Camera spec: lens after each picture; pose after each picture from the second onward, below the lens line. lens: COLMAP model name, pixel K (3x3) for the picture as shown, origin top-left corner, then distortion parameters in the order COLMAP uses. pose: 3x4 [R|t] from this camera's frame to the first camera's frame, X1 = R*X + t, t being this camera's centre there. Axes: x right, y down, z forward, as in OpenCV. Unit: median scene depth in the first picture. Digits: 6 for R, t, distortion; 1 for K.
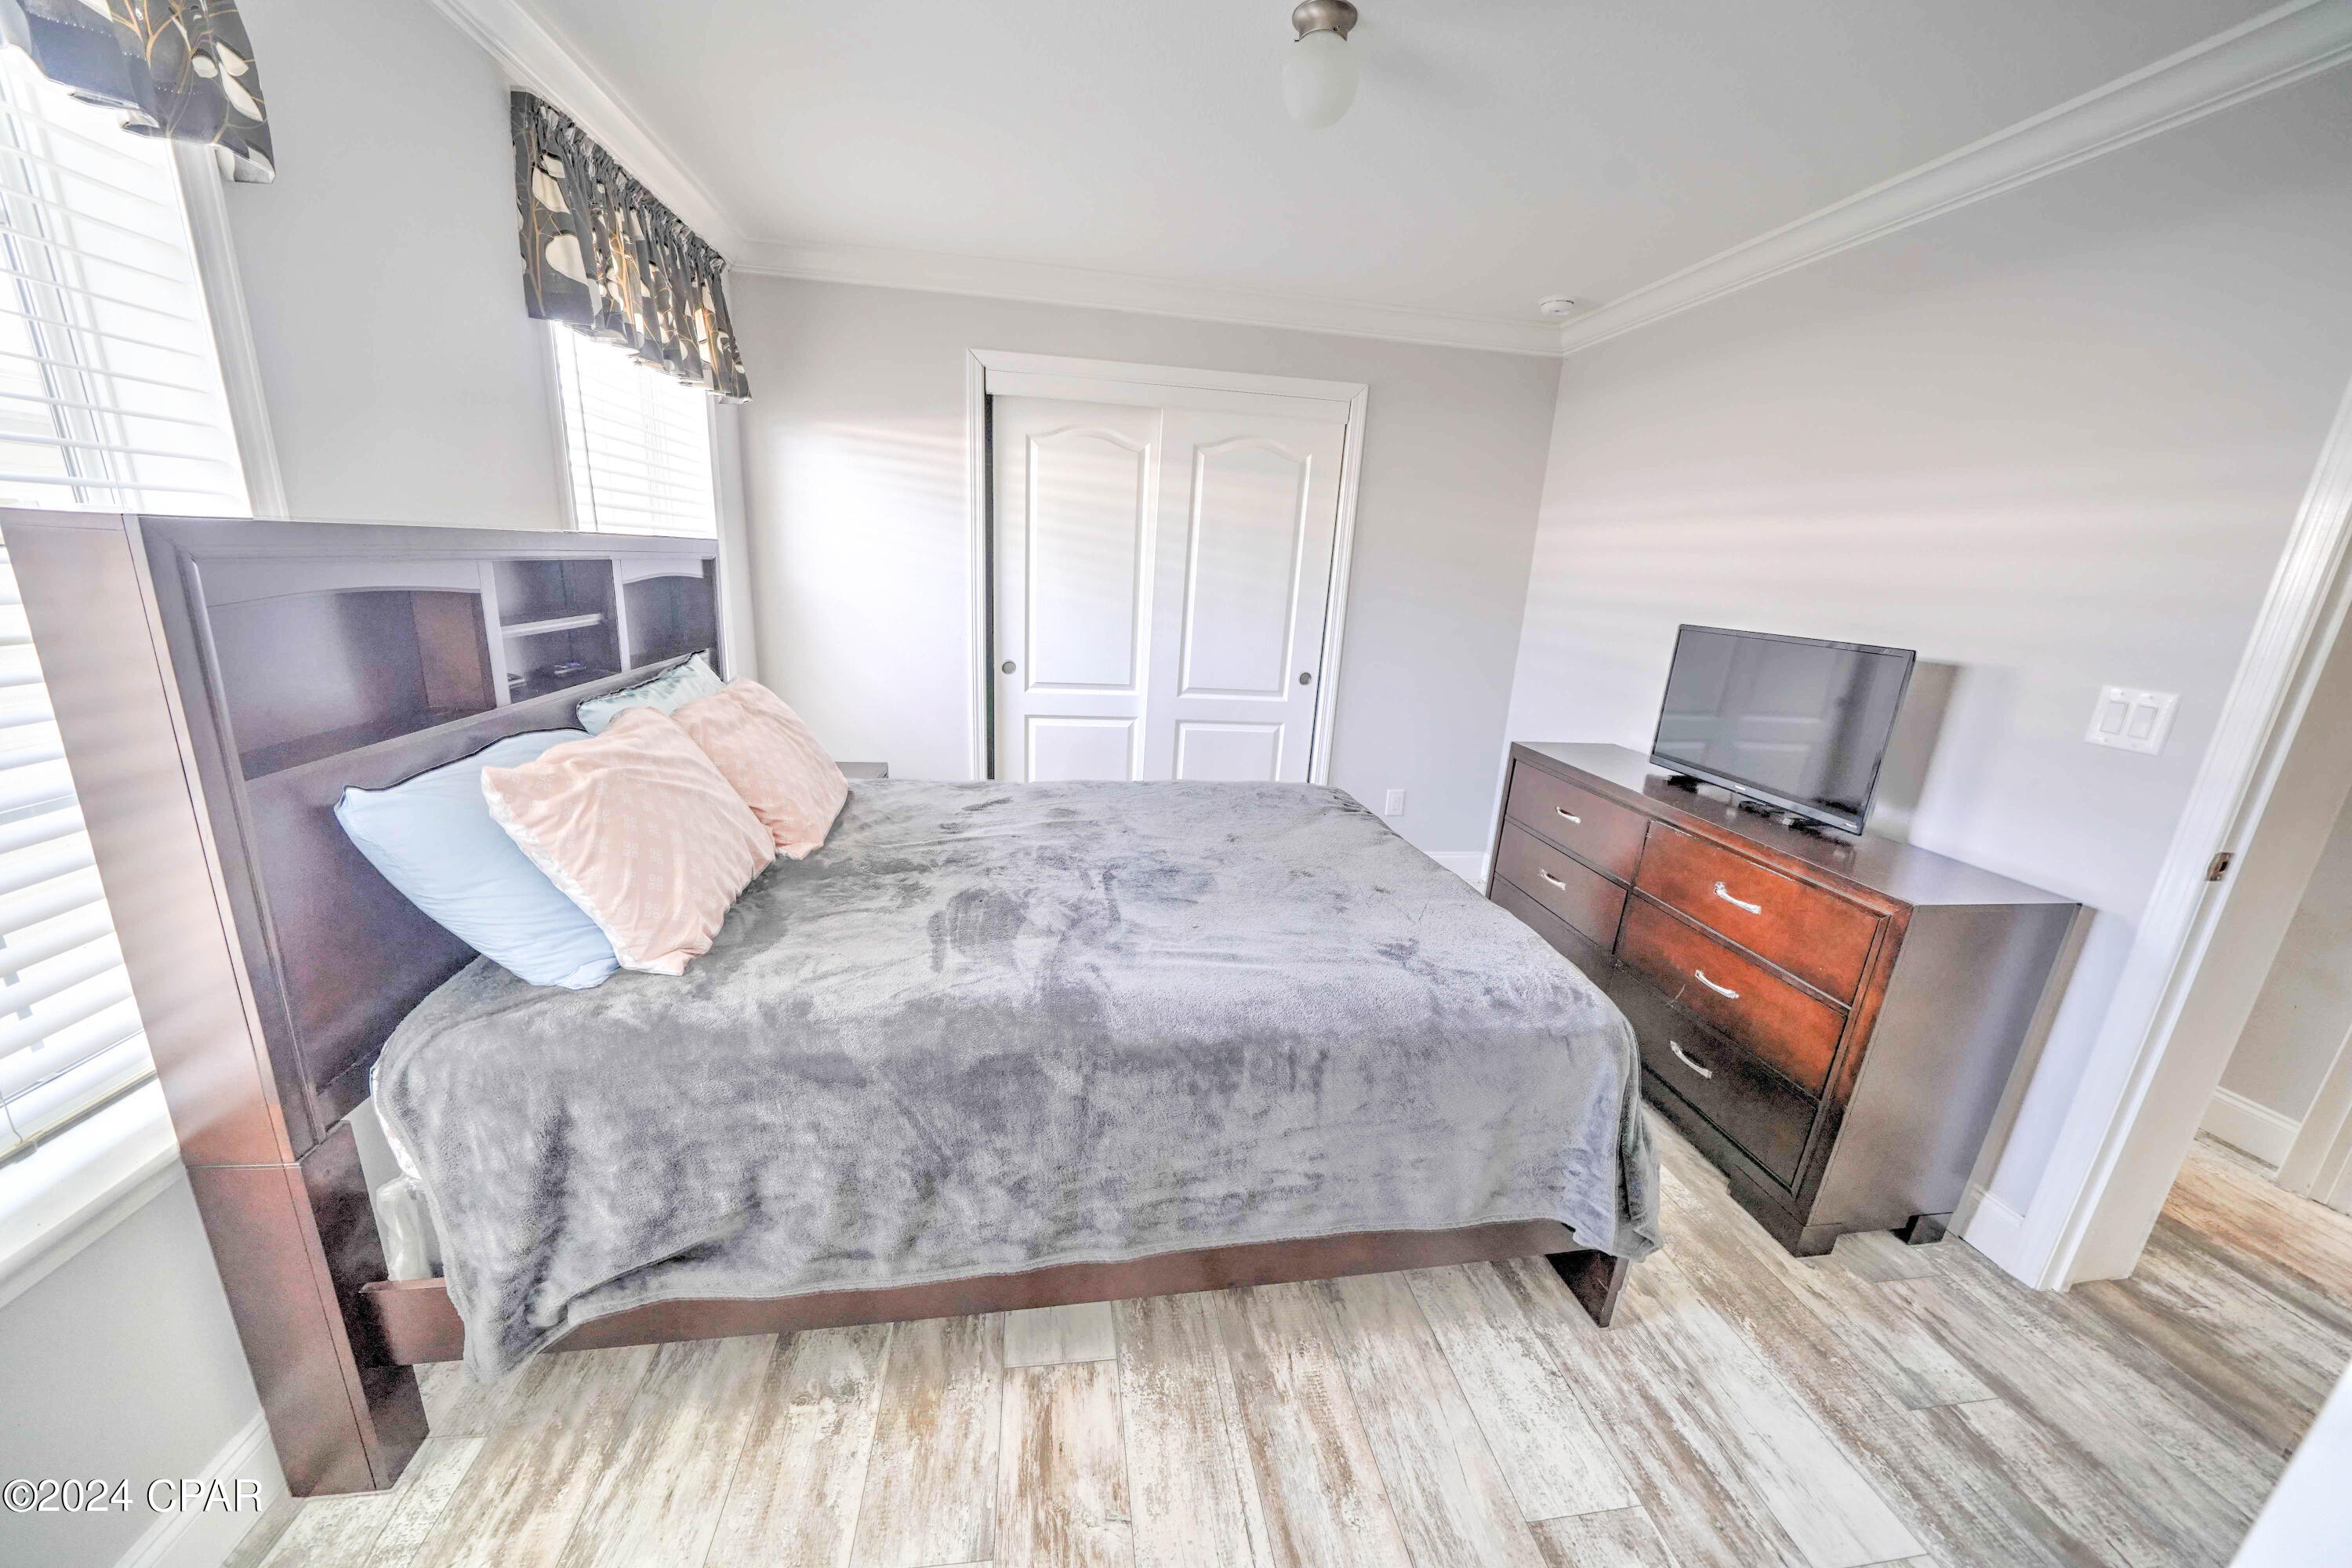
lens RADIAL K [[819.9, 0, 1167.2], [0, 819.9, 766.8], [0, 0, 1]] dist [-0.025806, 0.002289]
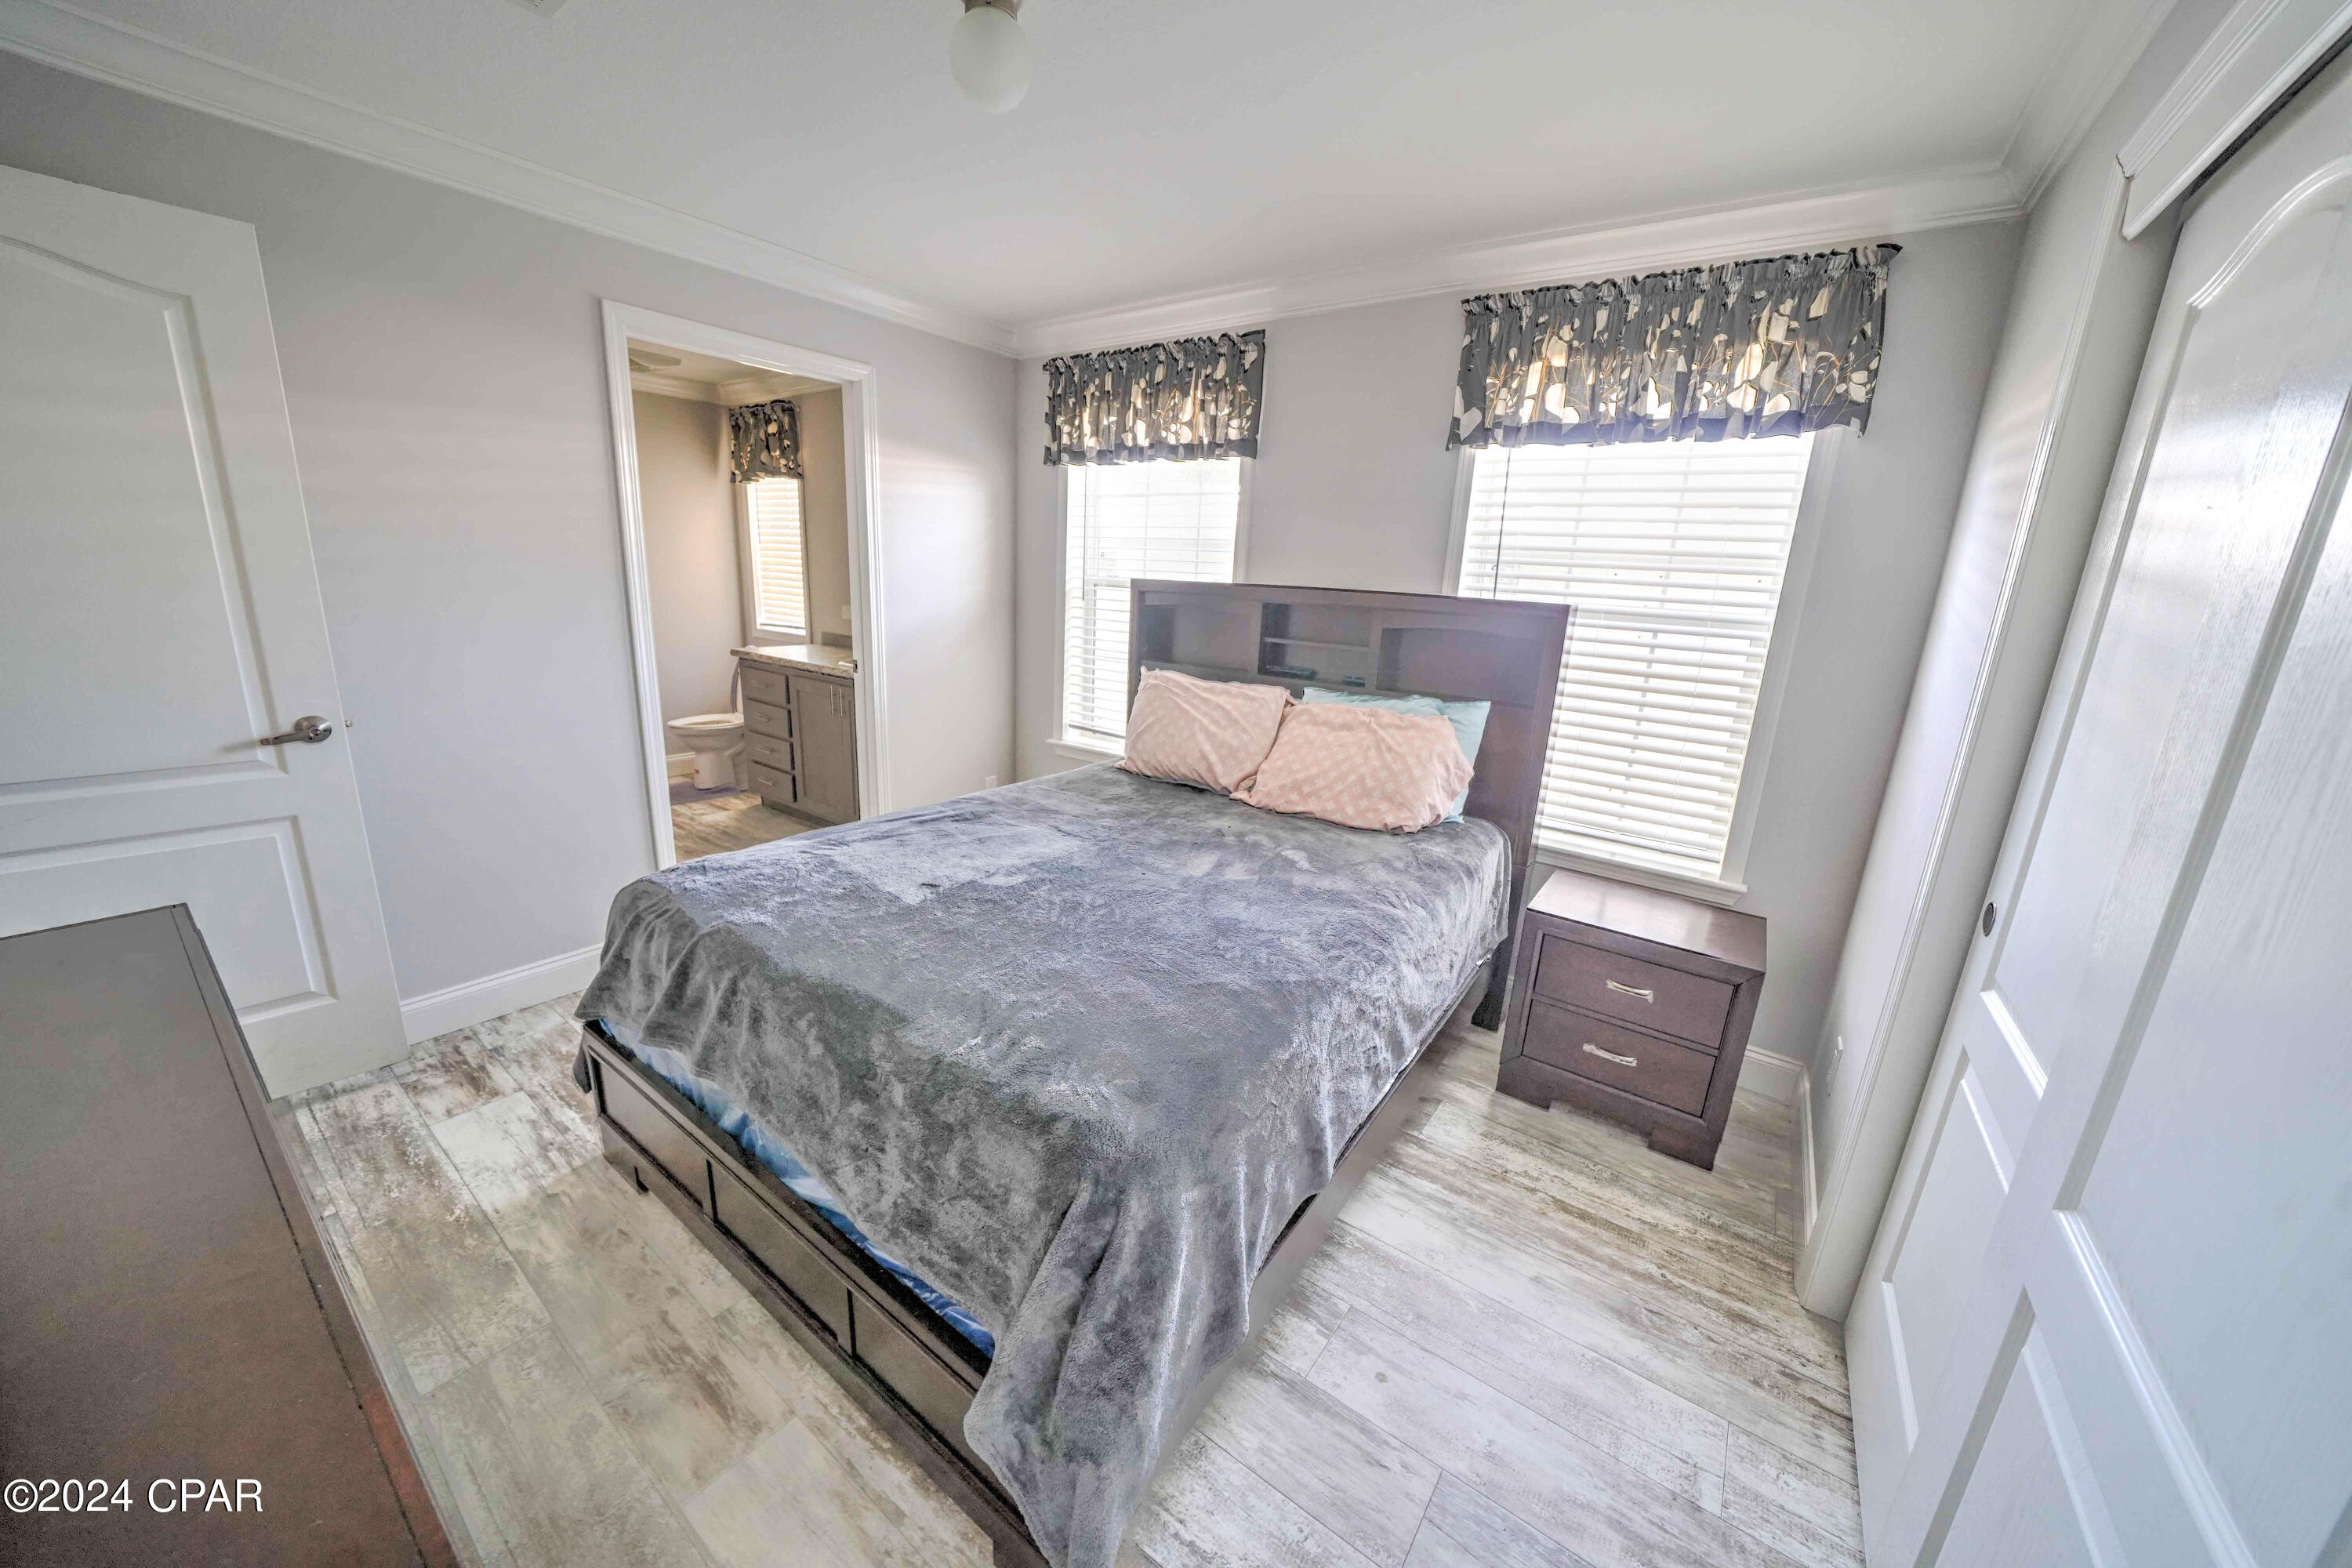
lens RADIAL K [[819.9, 0, 1177.9], [0, 819.9, 783.6], [0, 0, 1]] dist [-0.025806, 0.002289]
pose [[-0.697037, 0.093252, -0.710945, 1.390027], [-0.257931, 0.892527, 0.369955, -0.897157], [0.669037, 0.441247, -0.598072, 3.756683]]
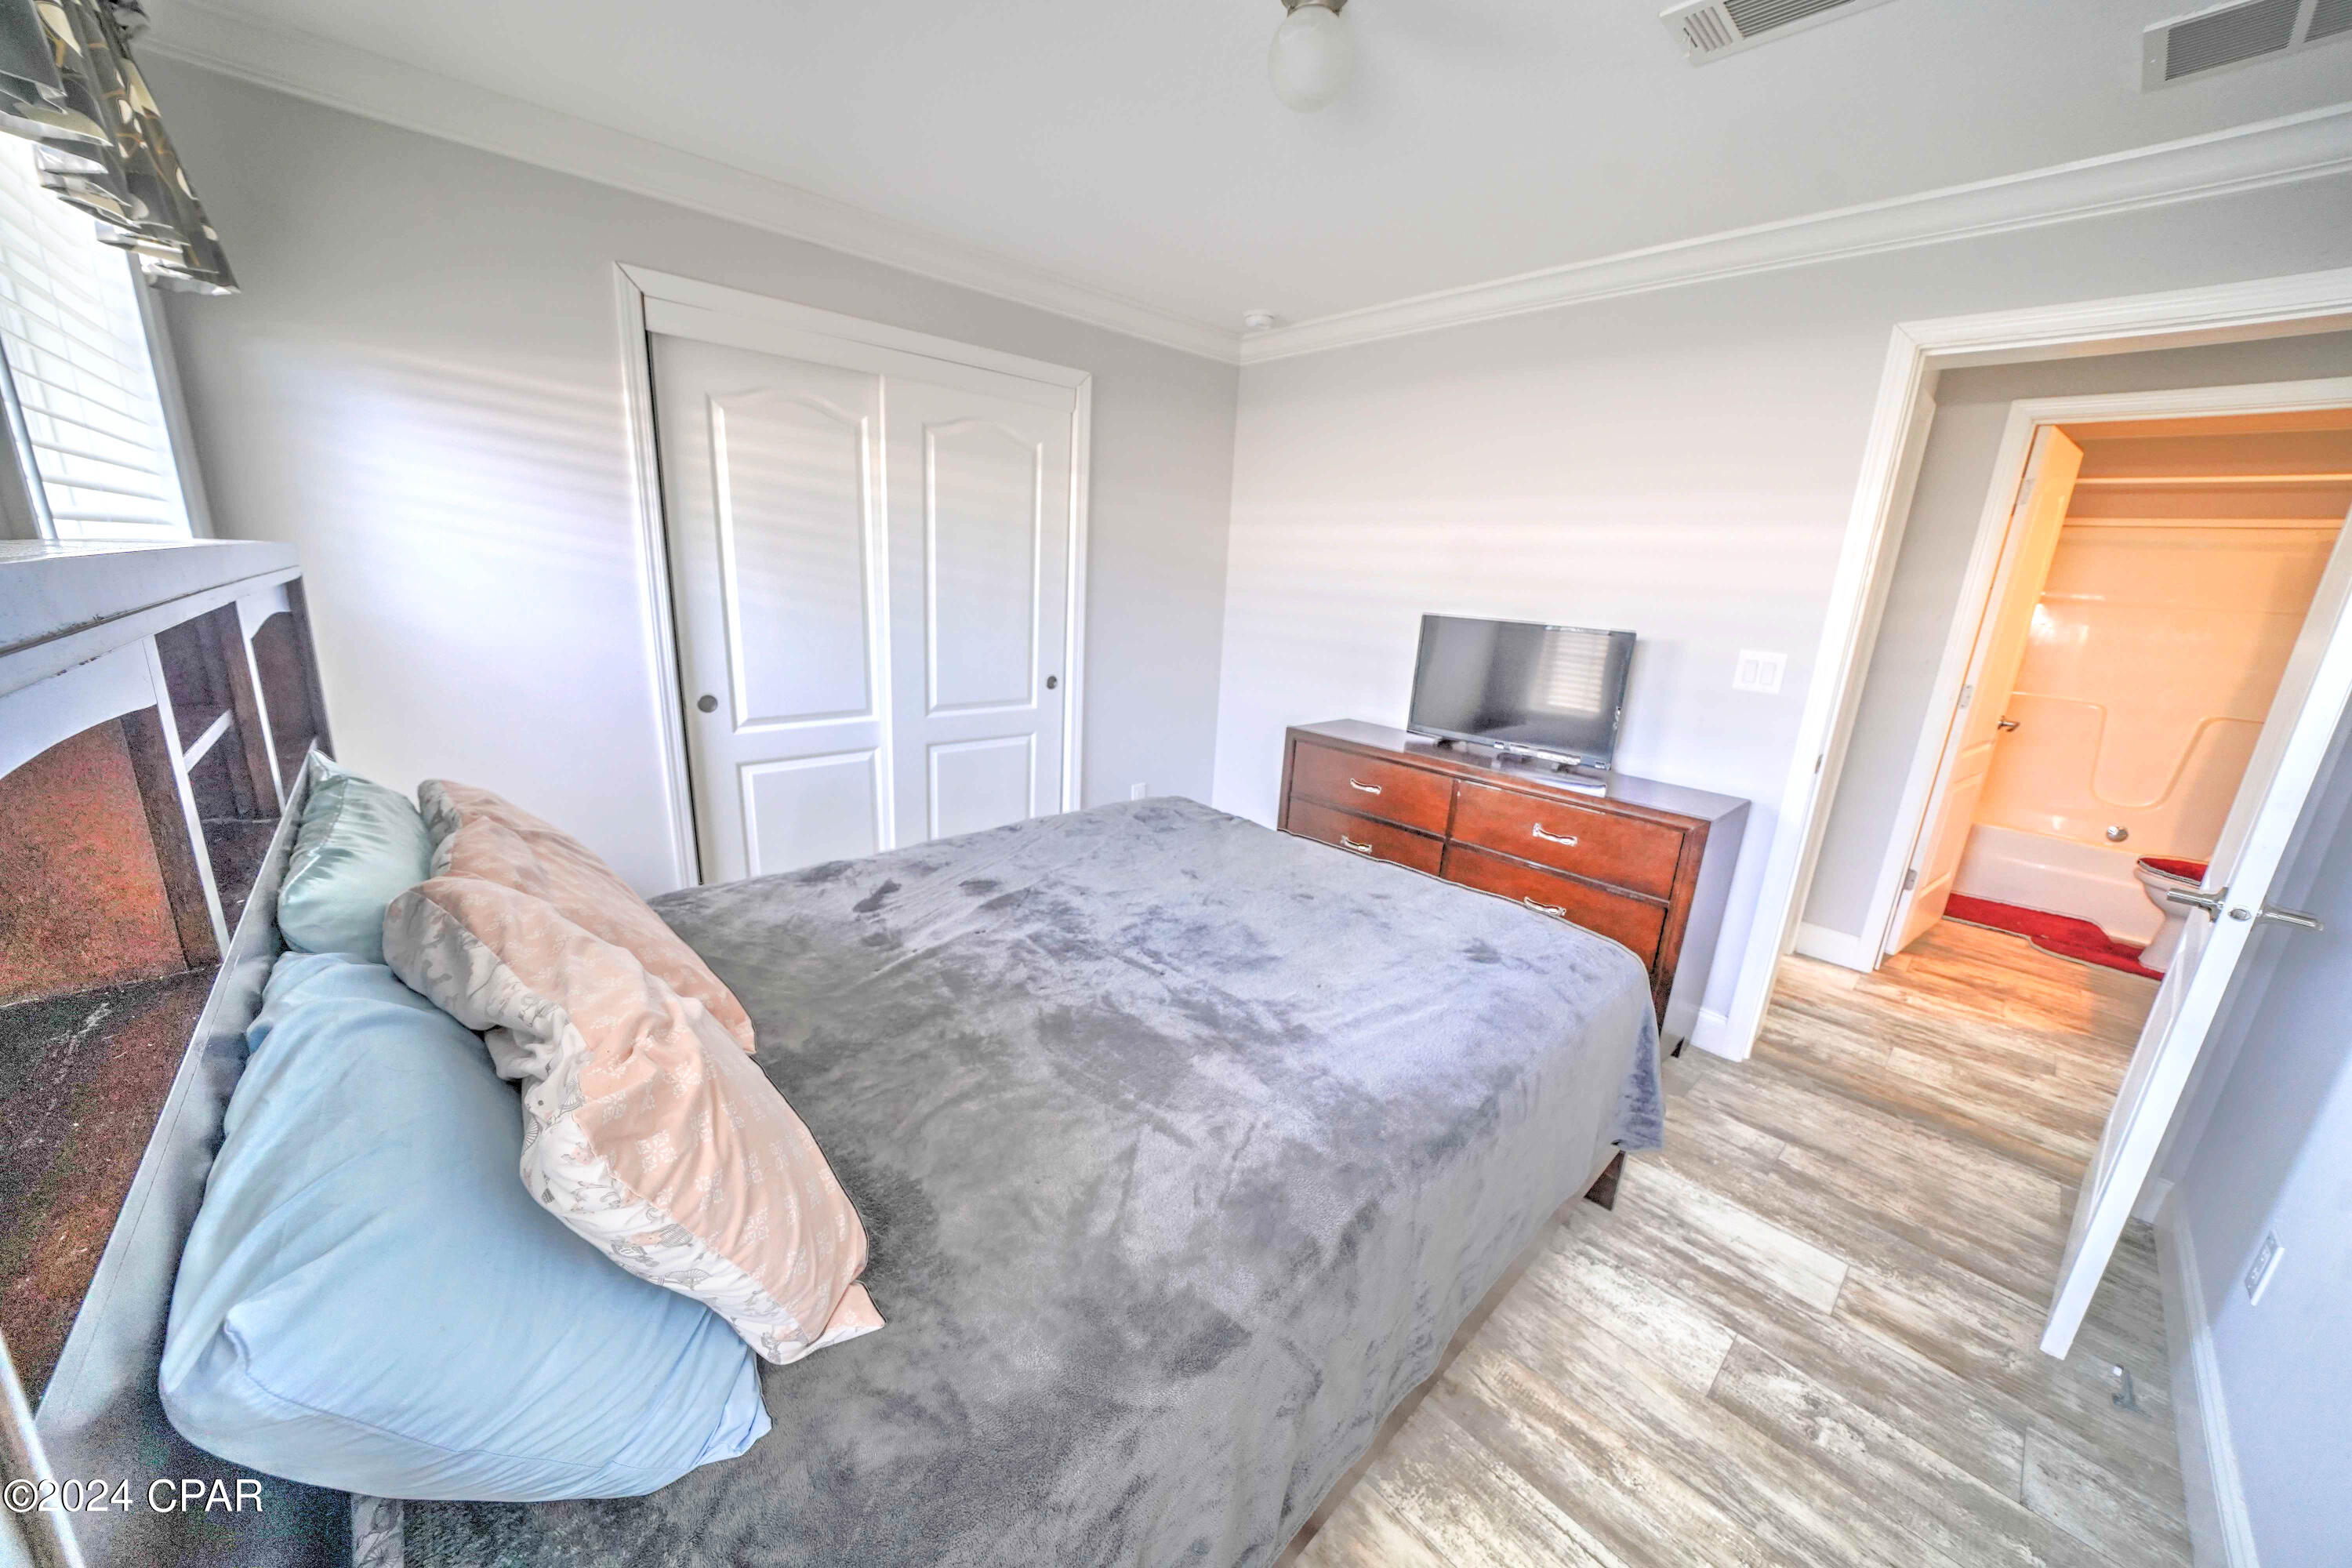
lens RADIAL K [[819.9, 0, 1172.1], [0, 819.9, 767.7], [0, 0, 1]] dist [-0.025806, 0.002289]
pose [[0.831956, -0.142788, 0.536153, -0.483538], [0.129253, 0.989609, 0.062988, -0.107312], [-0.539576, 0.016896, 0.841767, 0.276986]]
